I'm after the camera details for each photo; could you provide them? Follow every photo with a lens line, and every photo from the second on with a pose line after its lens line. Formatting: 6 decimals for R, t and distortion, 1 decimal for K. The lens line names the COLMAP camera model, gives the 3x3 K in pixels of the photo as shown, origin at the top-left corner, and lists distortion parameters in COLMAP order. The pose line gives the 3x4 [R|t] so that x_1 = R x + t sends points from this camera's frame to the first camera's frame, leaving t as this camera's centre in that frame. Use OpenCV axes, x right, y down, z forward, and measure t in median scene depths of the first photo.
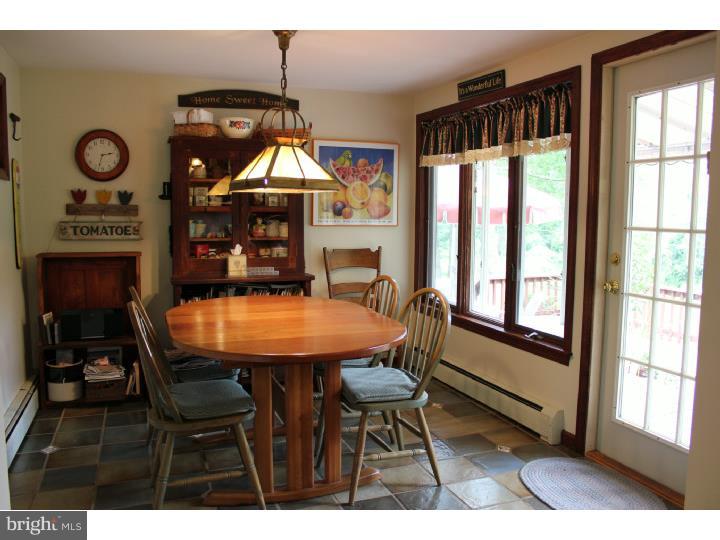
lens RADIAL K [[597.1, 0, 355.0], [0, 597.1, 265.2], [0, 0, 1]] dist [-0.148386, 0.104604]
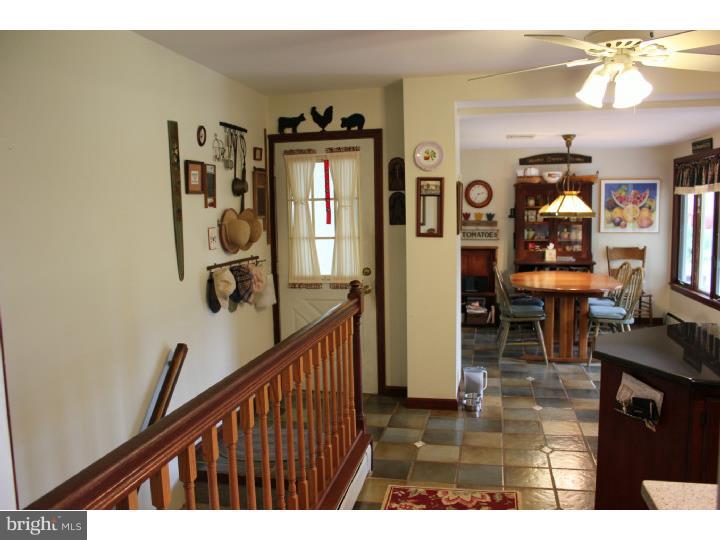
lens RADIAL K [[597.1, 0, 356.9], [0, 597.1, 268.3], [0, 0, 1]] dist [-0.148386, 0.104604]
pose [[0.838664, 0.033620, -0.543611, 0.269518], [-0.030179, 0.999428, 0.015251, 0.030390], [0.543813, 0.003615, 0.839199, -0.780751]]
